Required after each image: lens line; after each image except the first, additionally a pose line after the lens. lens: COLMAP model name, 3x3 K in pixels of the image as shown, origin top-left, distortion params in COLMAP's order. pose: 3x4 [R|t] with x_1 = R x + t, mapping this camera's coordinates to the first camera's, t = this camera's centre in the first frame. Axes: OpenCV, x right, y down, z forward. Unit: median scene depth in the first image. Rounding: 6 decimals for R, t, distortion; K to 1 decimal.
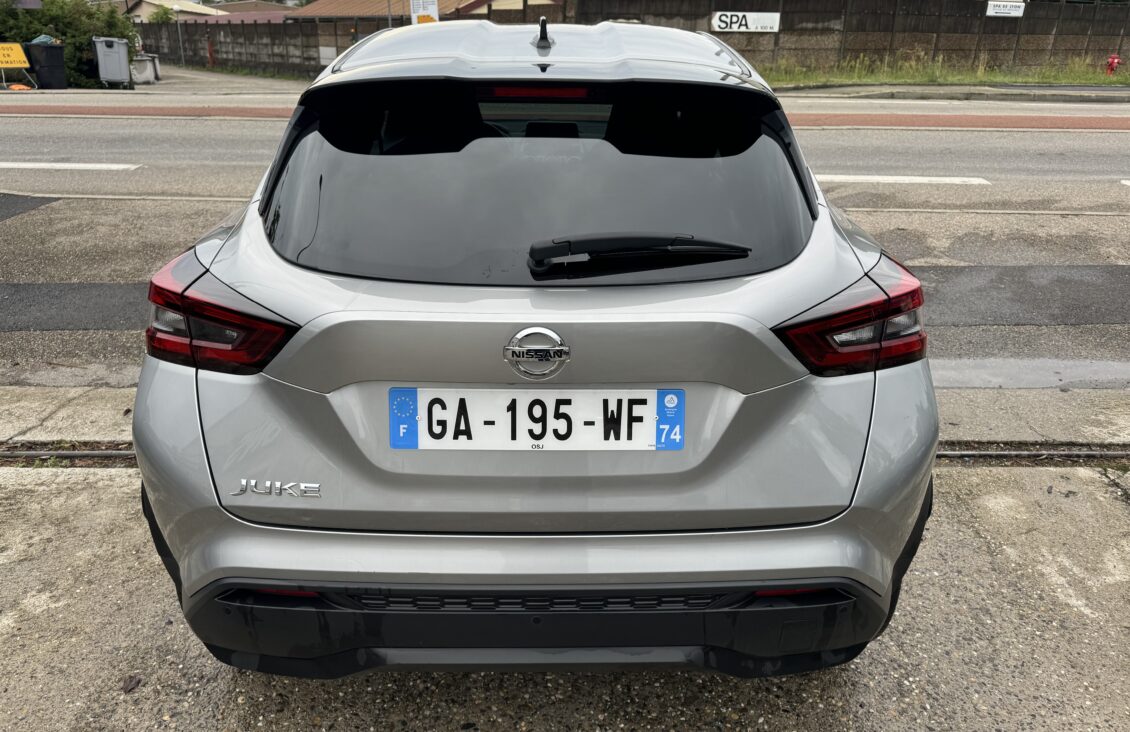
lens RADIAL K [[801.4, 0, 574.3], [0, 801.4, 394.7], [0, 0, 1]] dist [-0.001746, -0.006537]
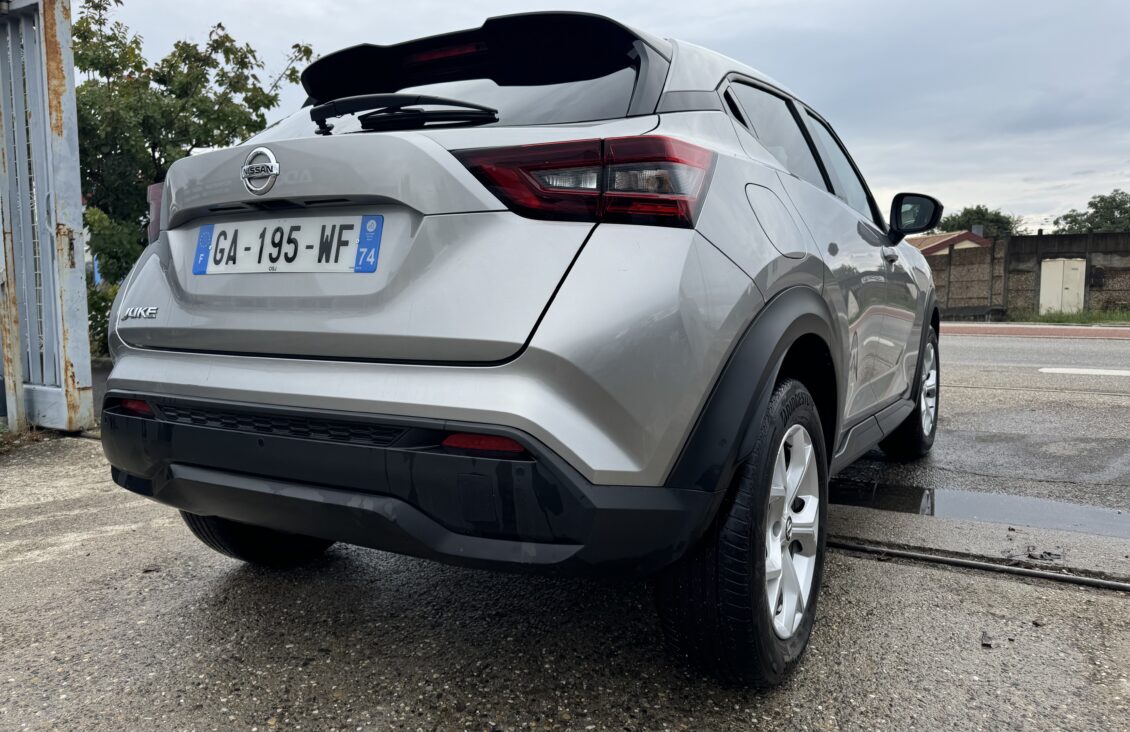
lens RADIAL K [[805.8, 0, 564.5], [0, 805.8, 413.1], [0, 0, 1]] dist [-0.004868, -0.004325]
pose [[0.860055, 0.063618, -0.506220, 0.887536], [-0.202160, 0.953476, -0.223639, 0.426507], [0.468441, 0.294679, 0.832903, 0.311986]]
